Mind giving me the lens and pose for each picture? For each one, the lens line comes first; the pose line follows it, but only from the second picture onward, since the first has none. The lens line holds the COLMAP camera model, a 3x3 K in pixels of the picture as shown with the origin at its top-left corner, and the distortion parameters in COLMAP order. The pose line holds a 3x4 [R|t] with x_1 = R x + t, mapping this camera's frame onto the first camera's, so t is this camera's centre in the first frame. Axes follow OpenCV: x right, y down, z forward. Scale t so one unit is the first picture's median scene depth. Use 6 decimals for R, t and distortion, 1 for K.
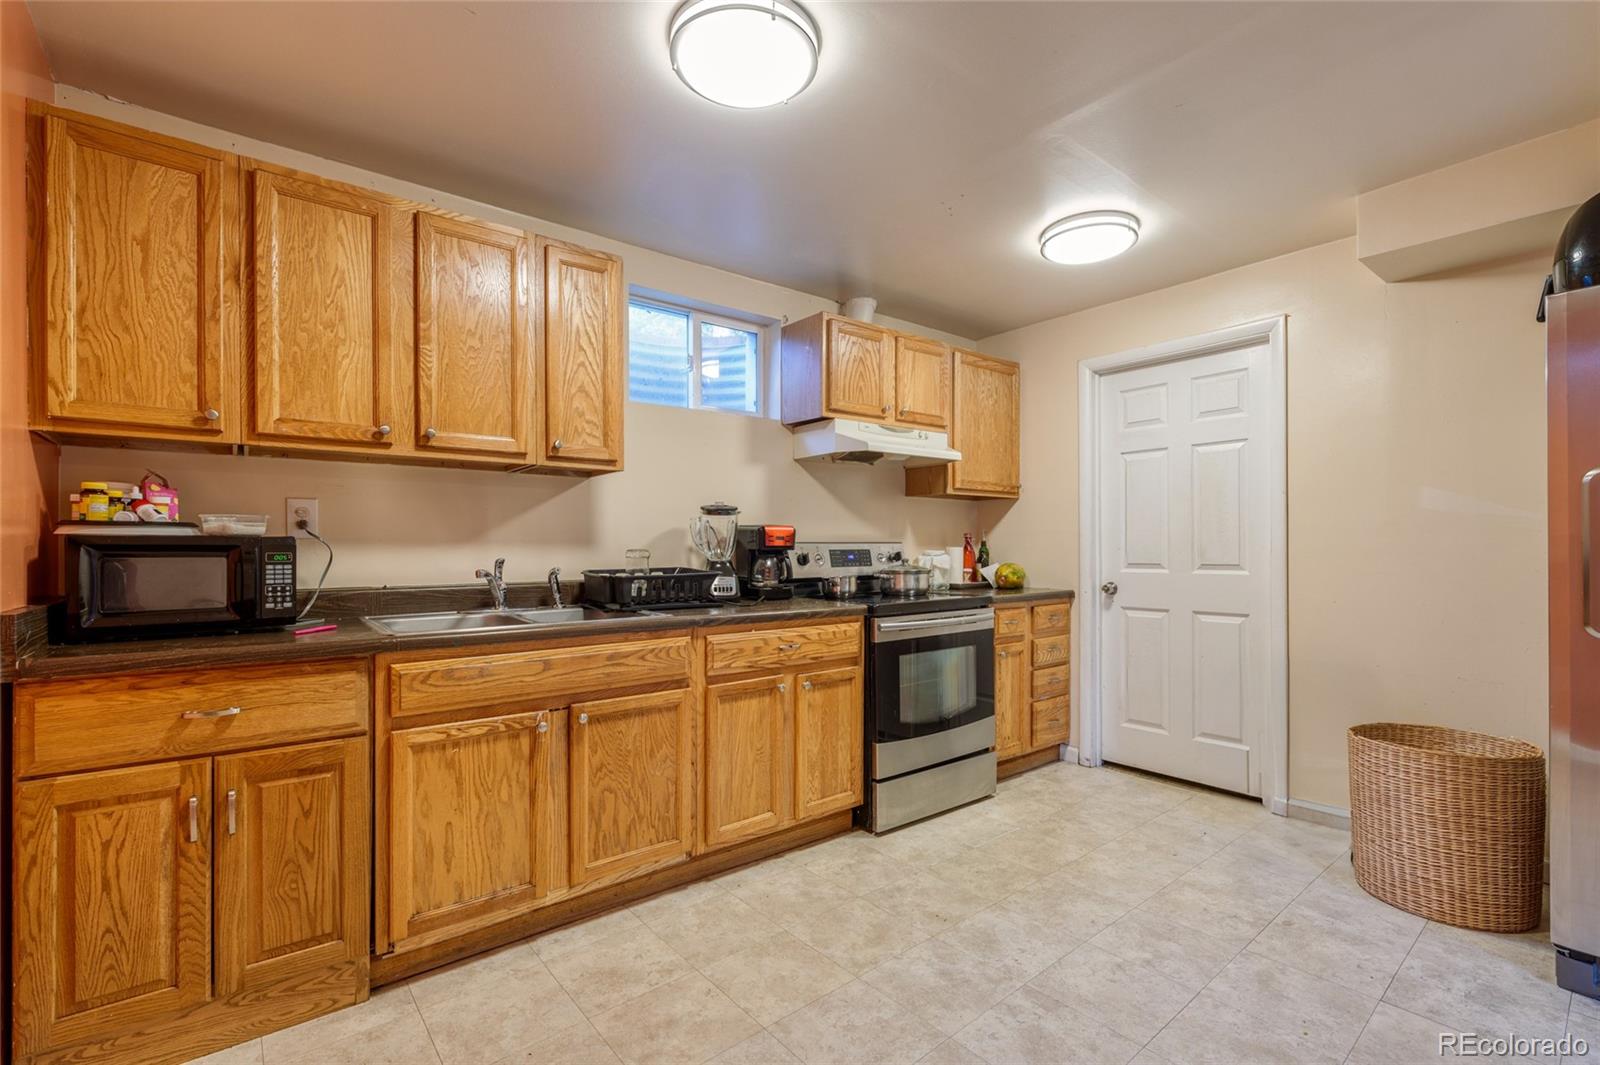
lens RADIAL K [[696.5, 0, 801.5], [0, 696.5, 543.6], [0, 0, 1]] dist [-0.007082, 0.001216]
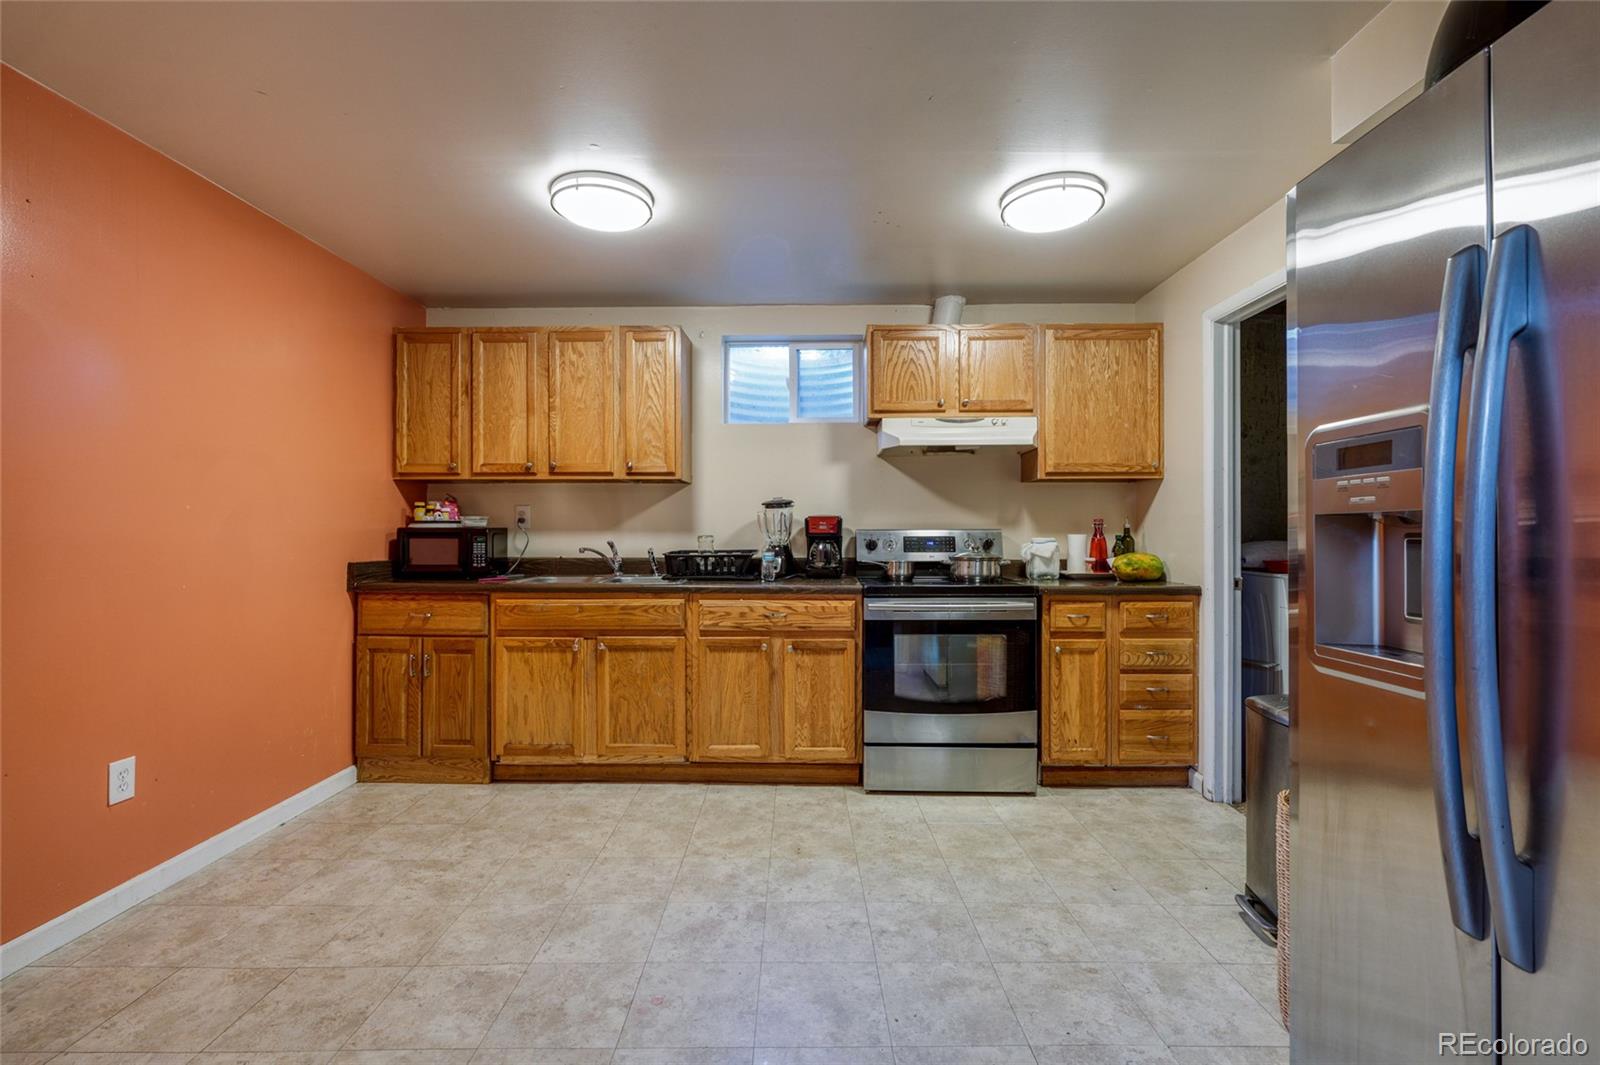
lens RADIAL K [[696.5, 0, 820.9], [0, 696.5, 525.2], [0, 0, 1]] dist [-0.007082, 0.001216]
pose [[0.777910, -0.003881, -0.628364, 0.932984], [0.001399, 0.999989, -0.004444, -0.006426], [0.628375, 0.002578, 0.777907, 0.103770]]
